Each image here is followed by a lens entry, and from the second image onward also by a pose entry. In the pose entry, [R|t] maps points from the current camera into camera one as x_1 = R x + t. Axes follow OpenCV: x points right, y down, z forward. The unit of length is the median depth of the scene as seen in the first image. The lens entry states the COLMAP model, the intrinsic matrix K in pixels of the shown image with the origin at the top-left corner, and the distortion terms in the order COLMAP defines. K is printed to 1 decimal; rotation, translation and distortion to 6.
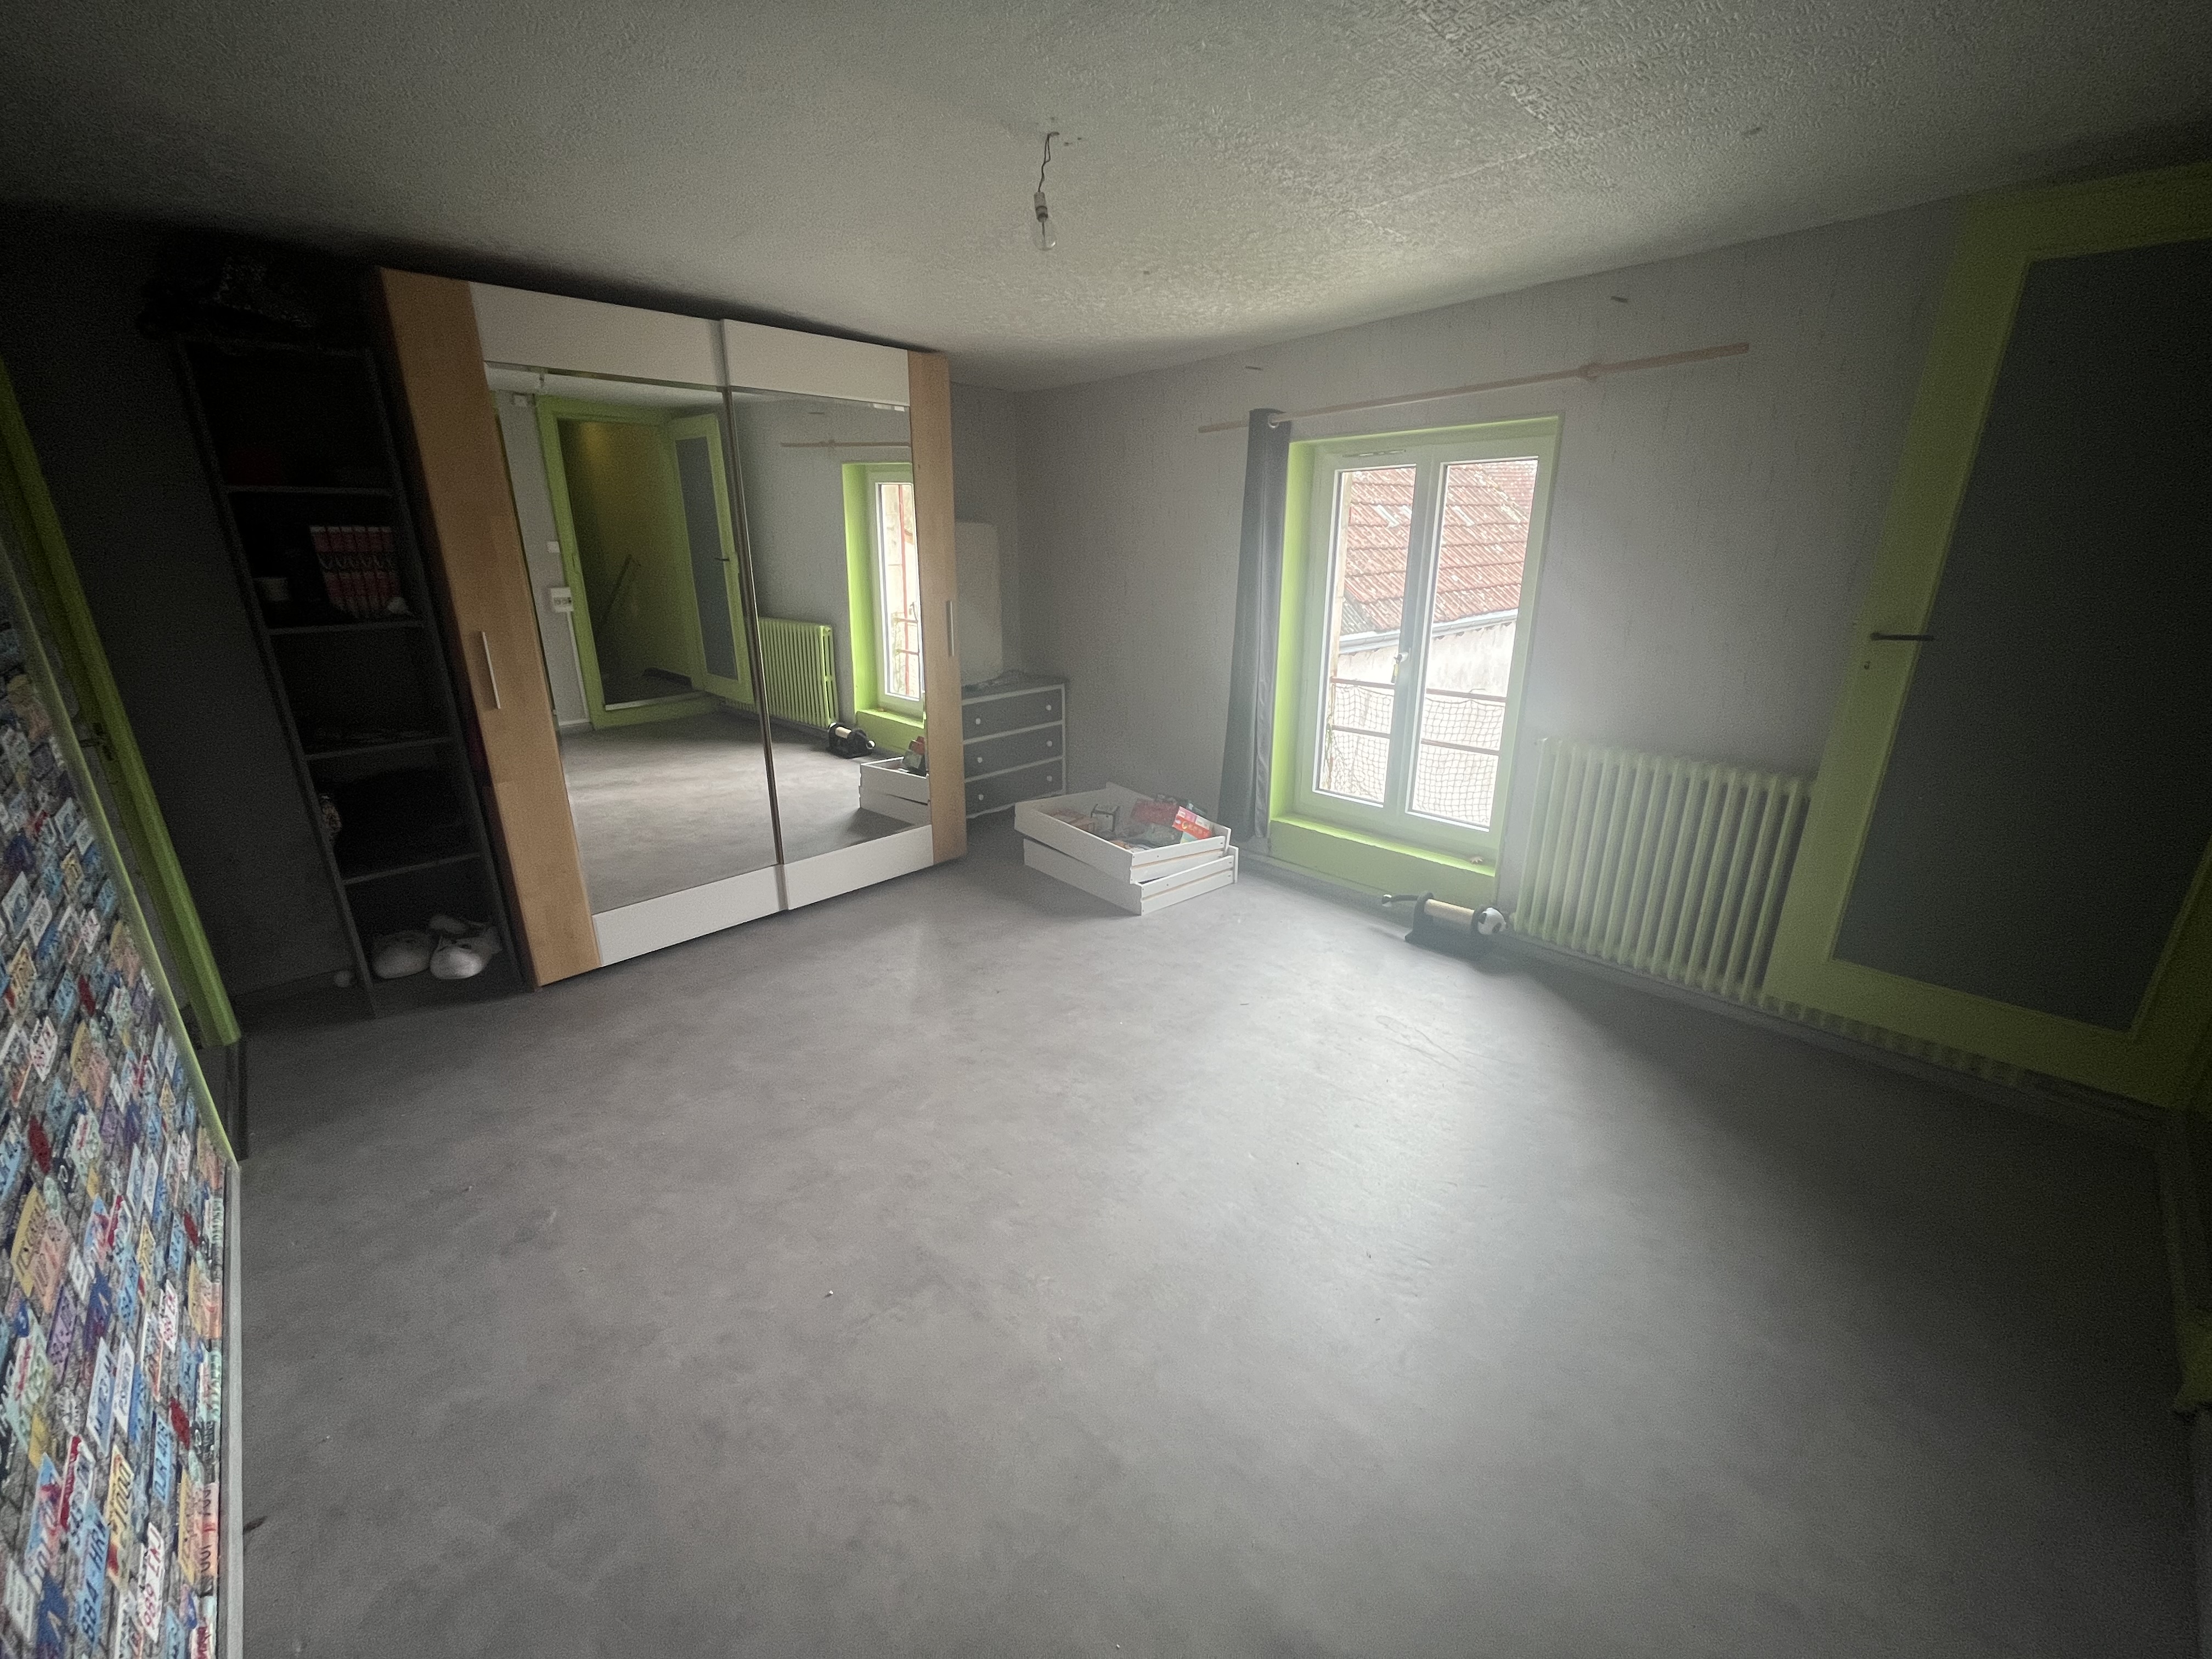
lens RADIAL K [[898.5, 0, 1099.9], [0, 898.5, 825.5], [0, 0, 1]] dist [0.001010, 0.000367]
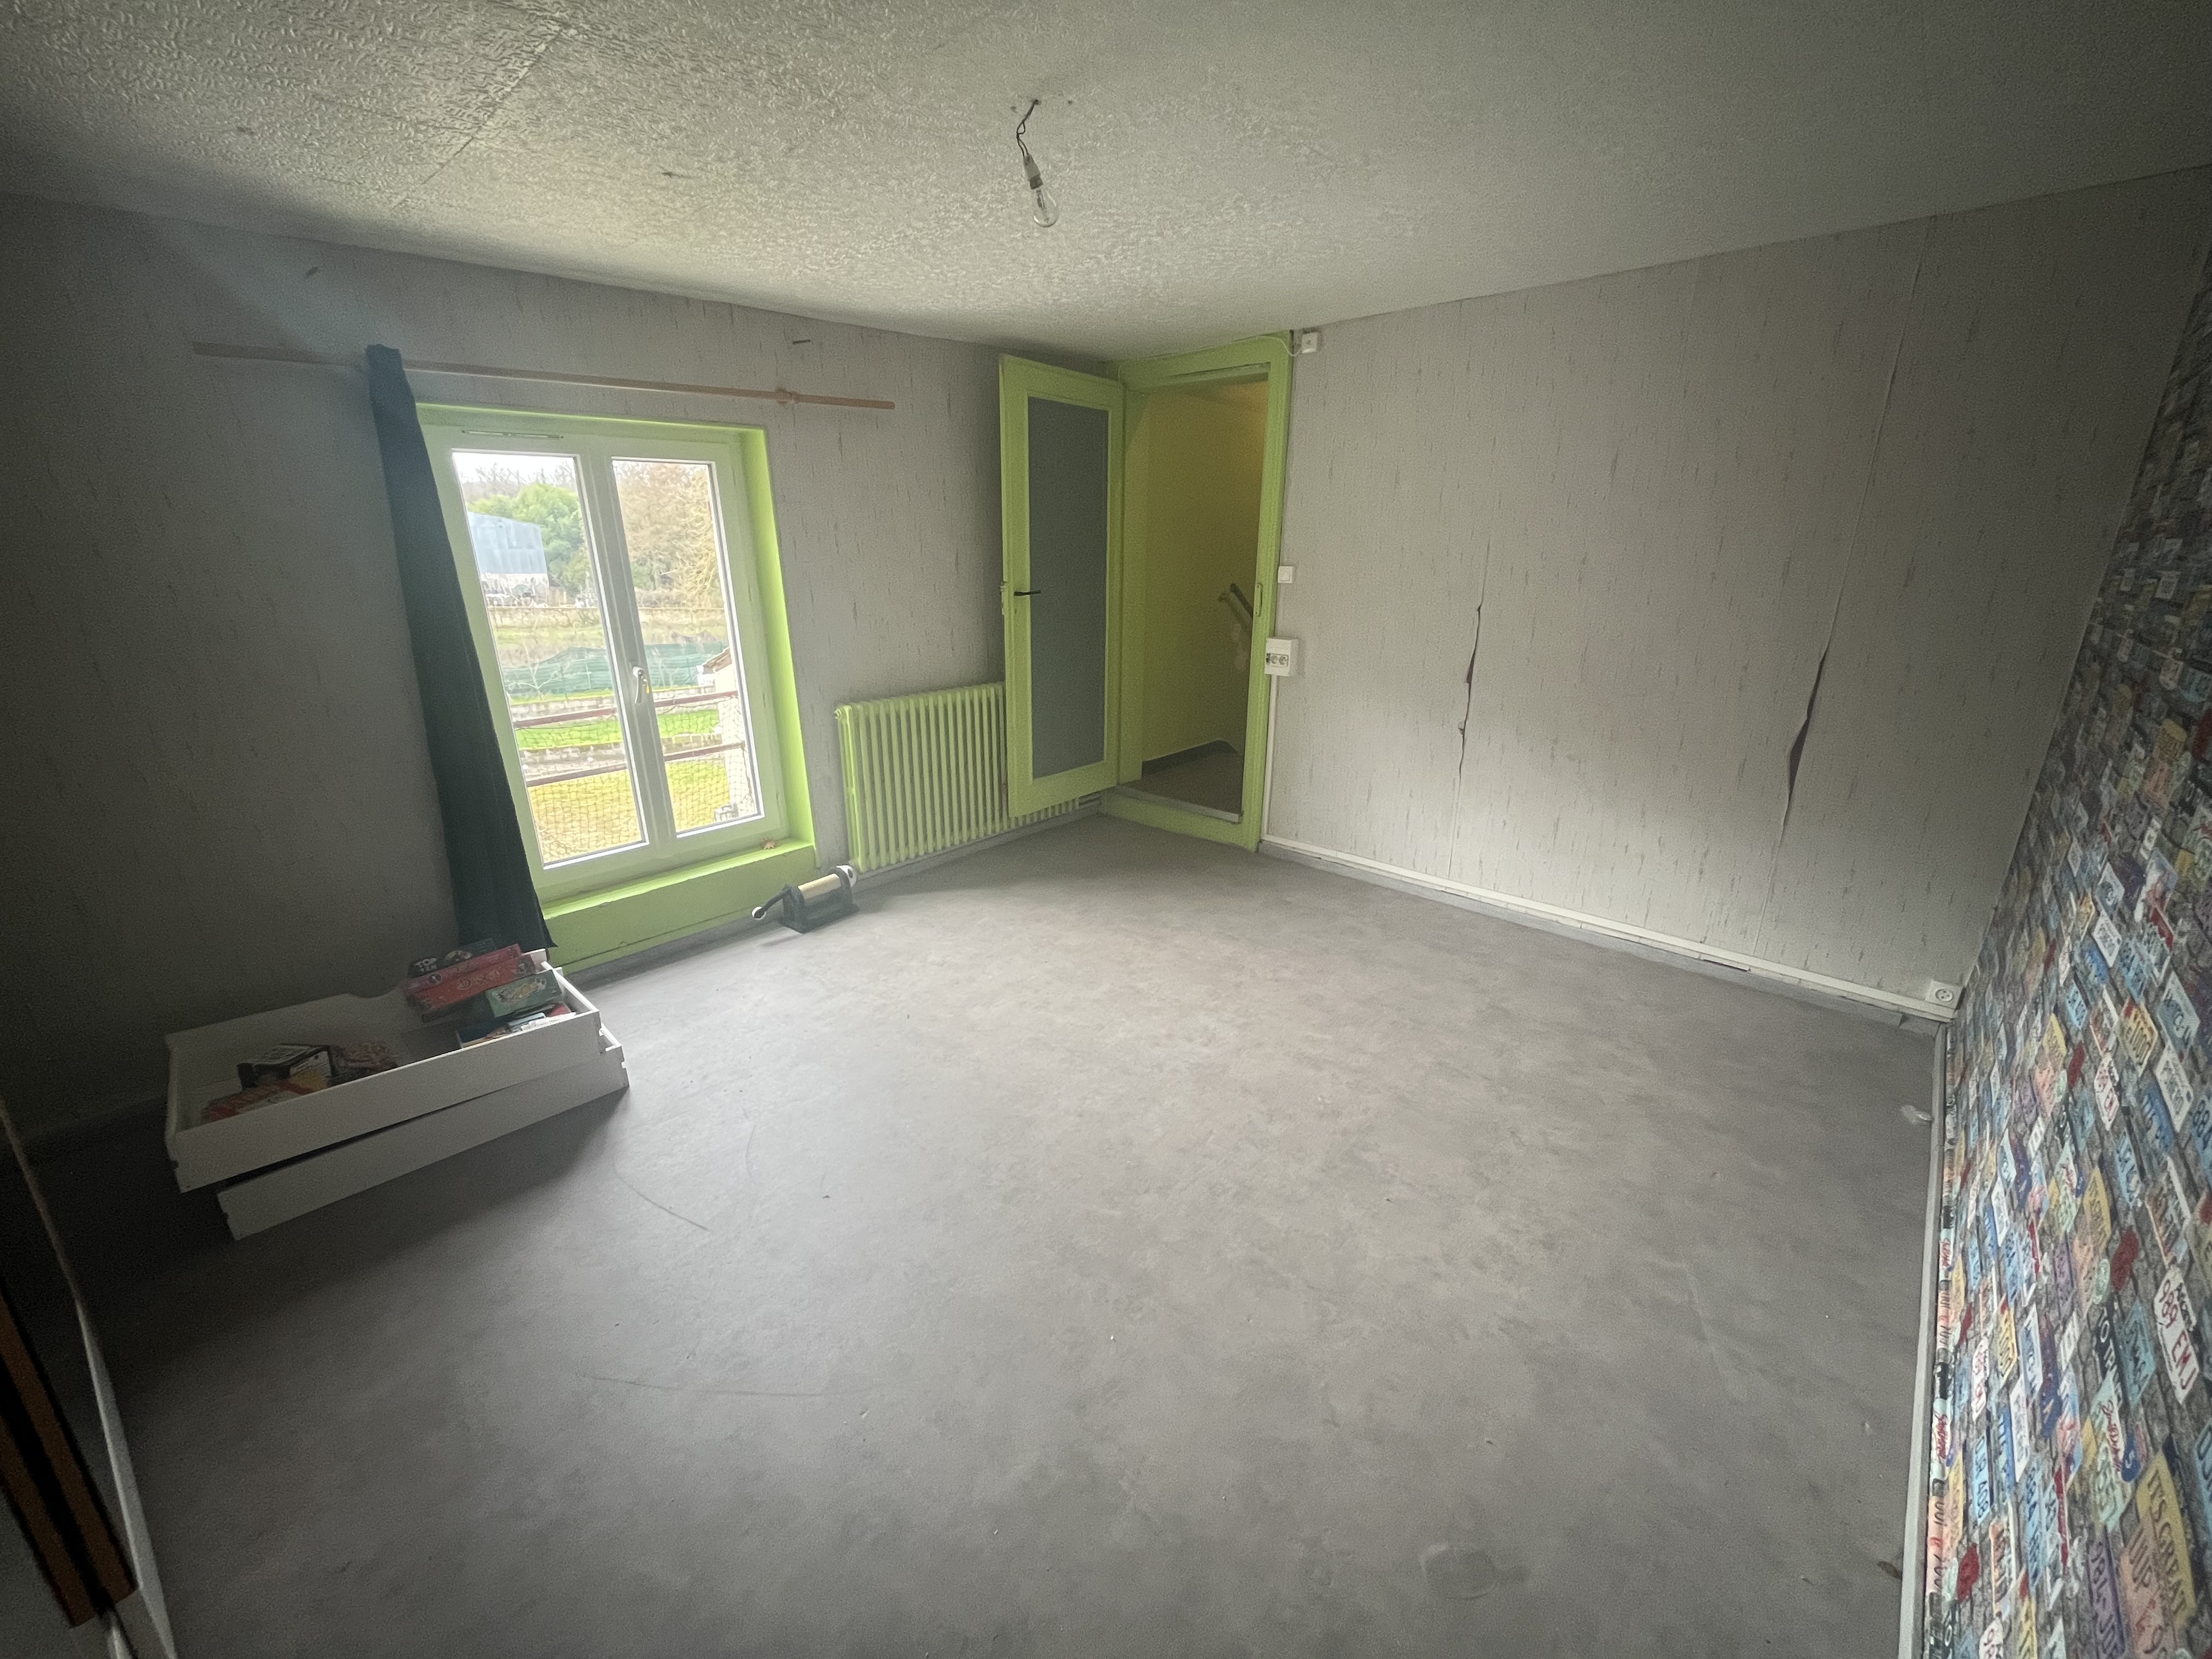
lens RADIAL K [[898.5, 0, 1101.8], [0, 898.5, 828.3], [0, 0, 1]] dist [0.001010, 0.000367]
pose [[-0.087196, -0.306165, 0.947977, -0.808882], [0.306530, 0.897186, 0.317956, -0.259717], [-0.947859, 0.318308, 0.015618, 0.807308]]
